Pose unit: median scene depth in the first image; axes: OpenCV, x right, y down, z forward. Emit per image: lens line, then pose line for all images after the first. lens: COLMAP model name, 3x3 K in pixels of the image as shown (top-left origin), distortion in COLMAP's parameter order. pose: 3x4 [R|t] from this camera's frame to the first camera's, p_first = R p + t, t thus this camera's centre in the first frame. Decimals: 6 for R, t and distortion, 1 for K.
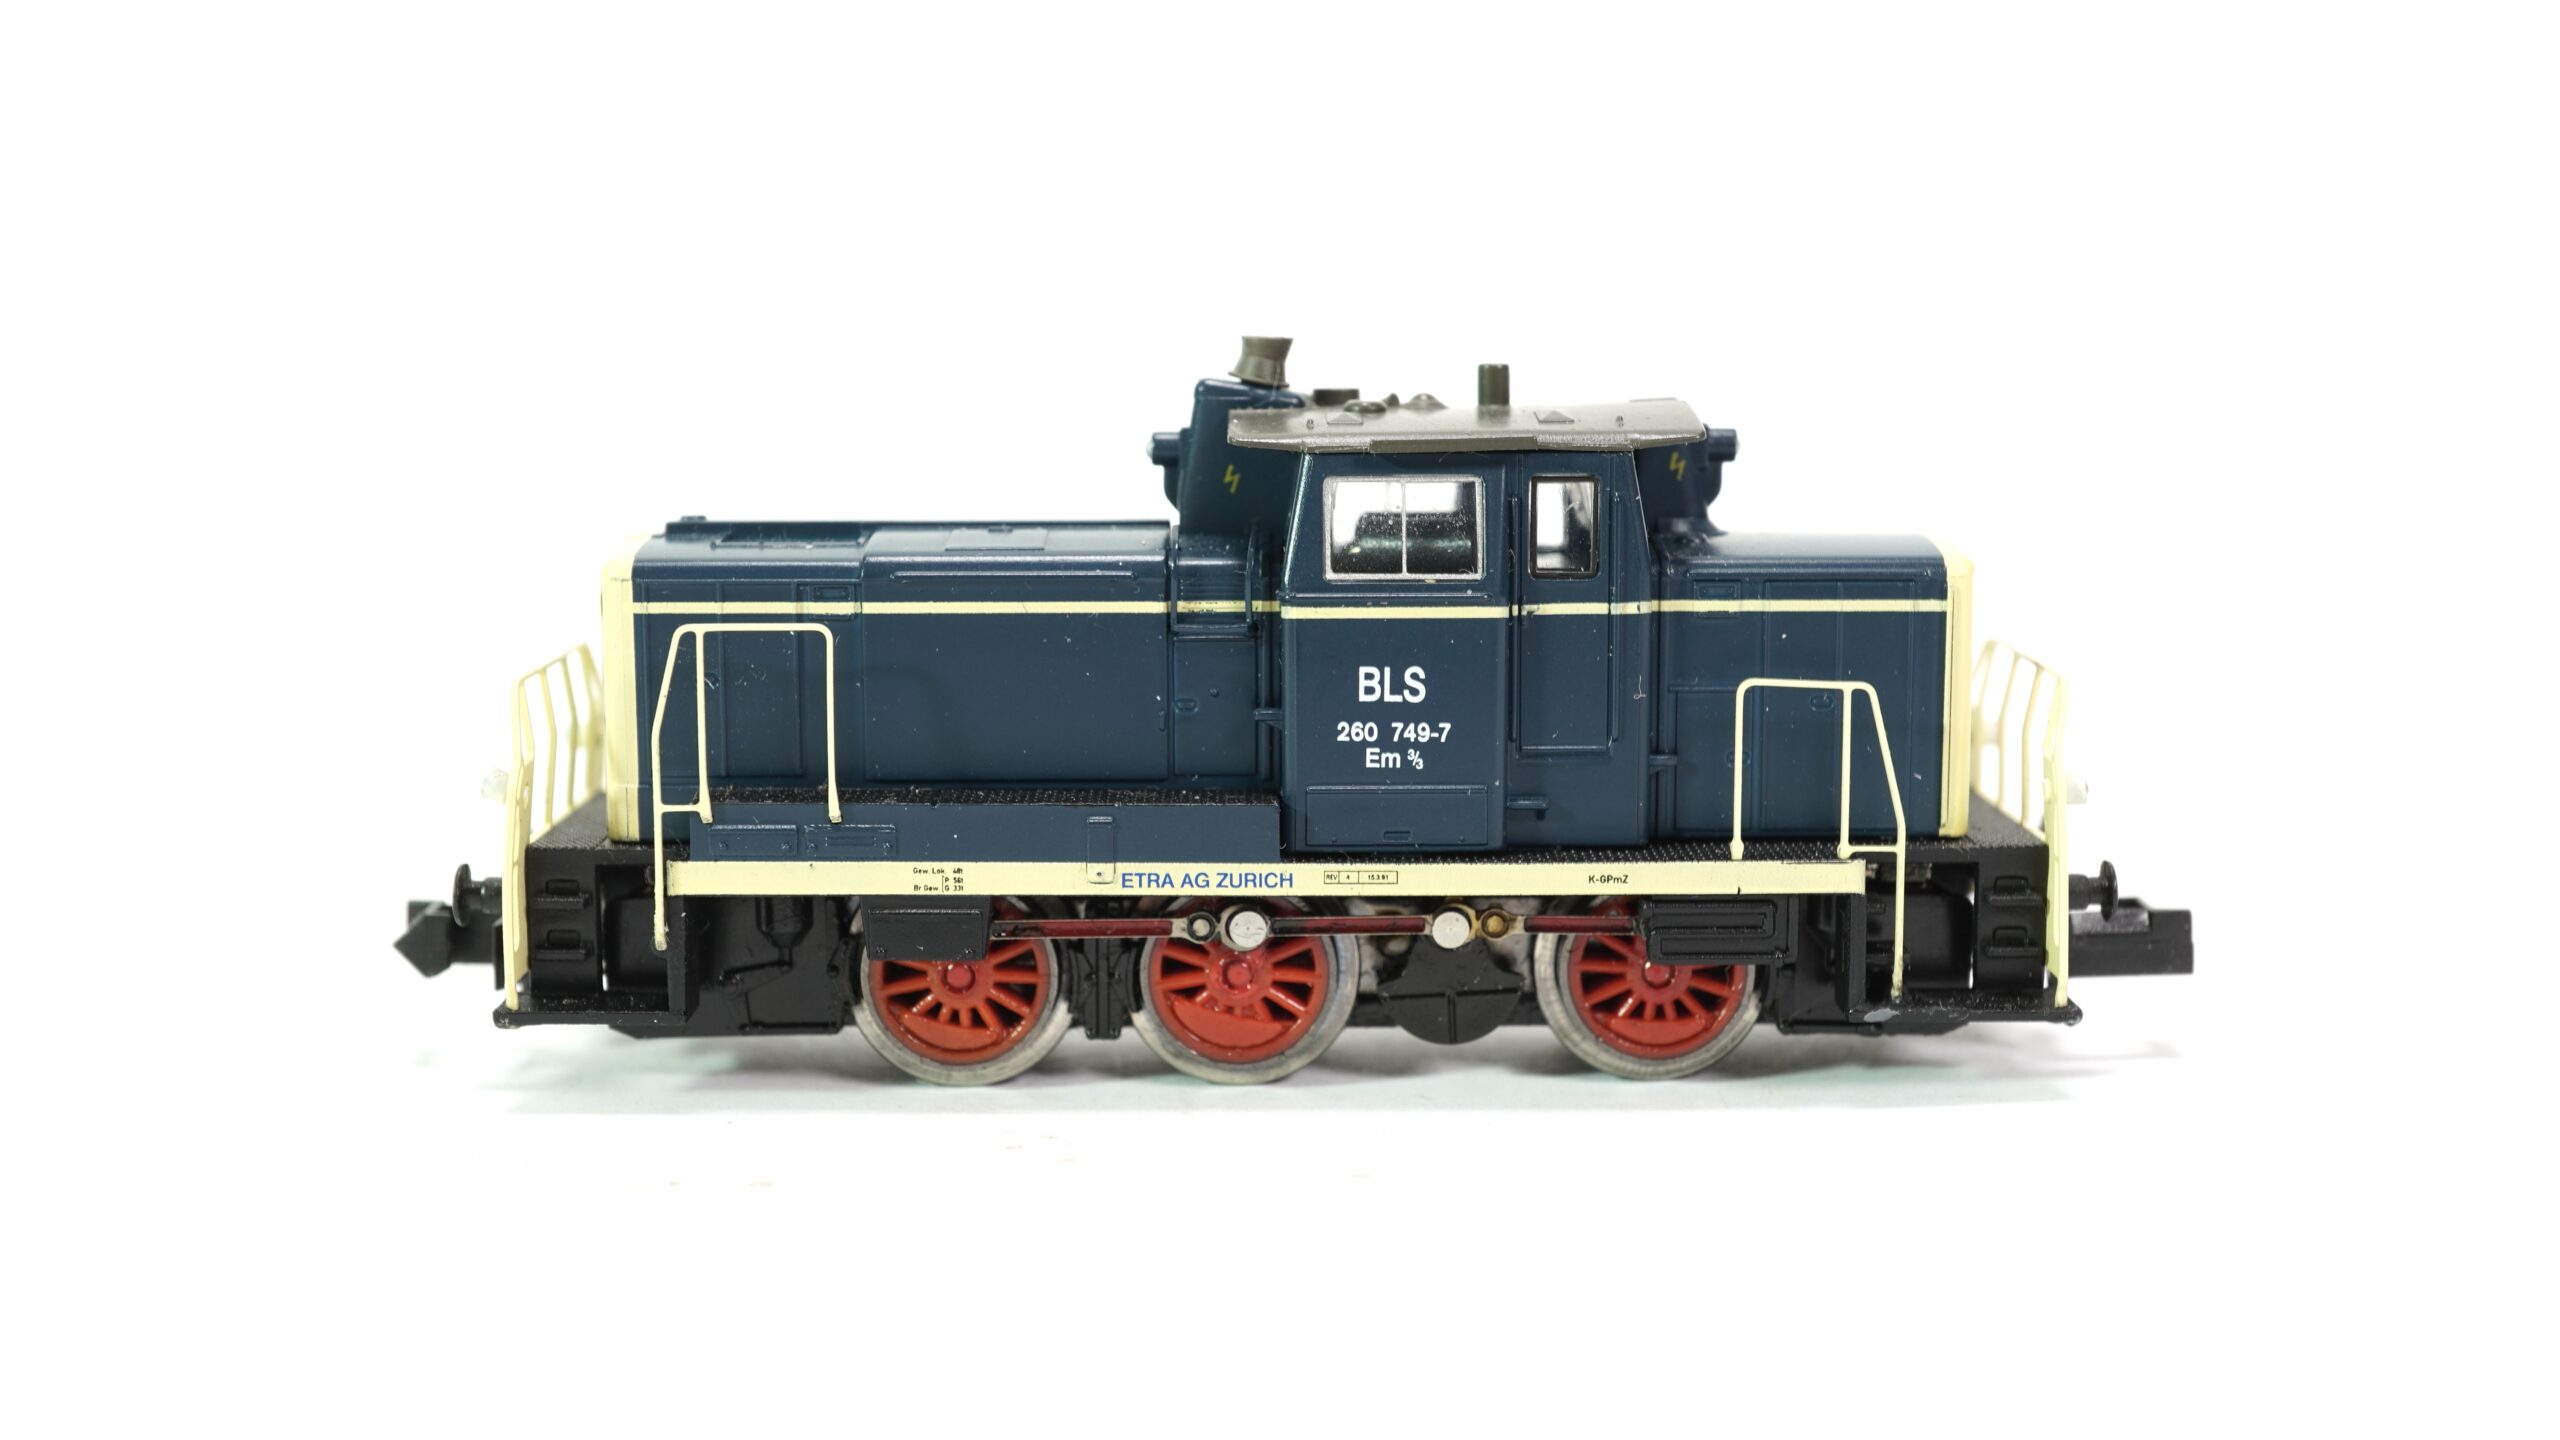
lens RADIAL K [[3330.0, 0, 1280.0], [0, 3330.0, 720.0], [0, 0, 1]] dist [0.013771, 0.006645]
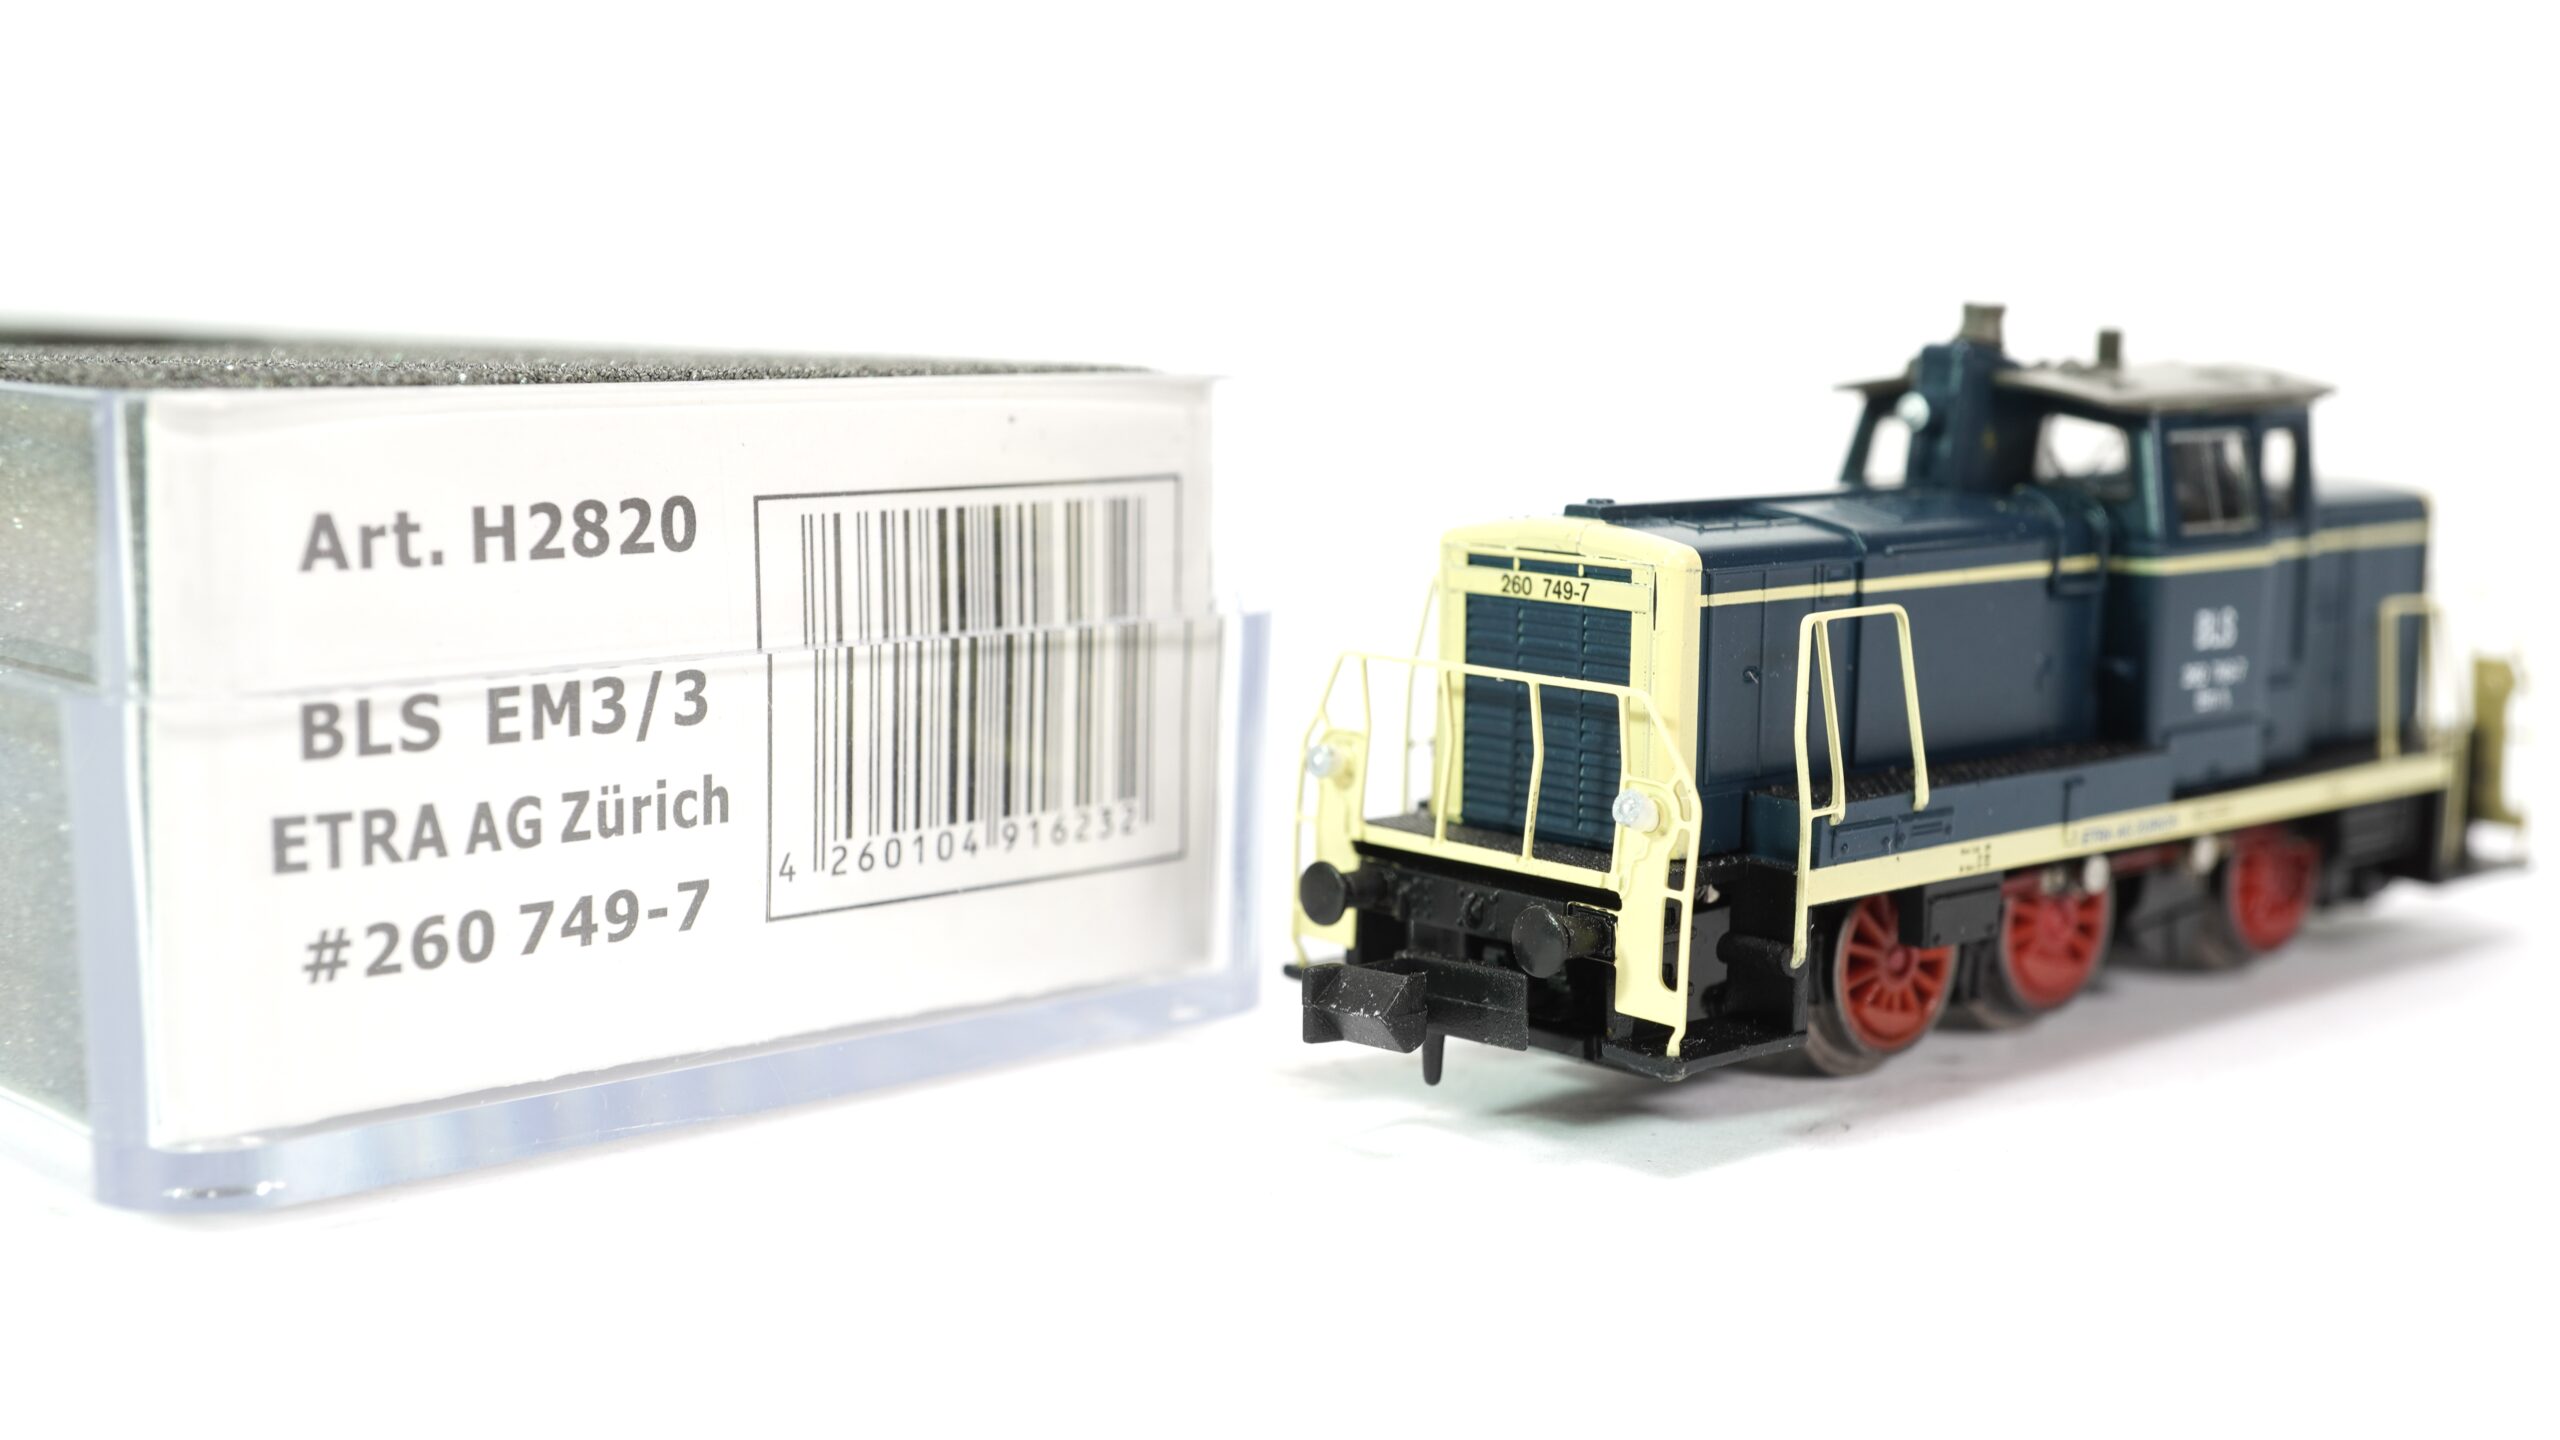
lens RADIAL K [[3330.0, 0, 1280.0], [0, 3330.0, 720.0], [0, 0, 1]] dist [0.013771, 0.006645]
pose [[0.728310, -0.082607, 0.680251, -0.912724], [0.074853, 0.996357, 0.040852, -0.047702], [-0.681148, 0.021166, 0.731840, 0.422542]]
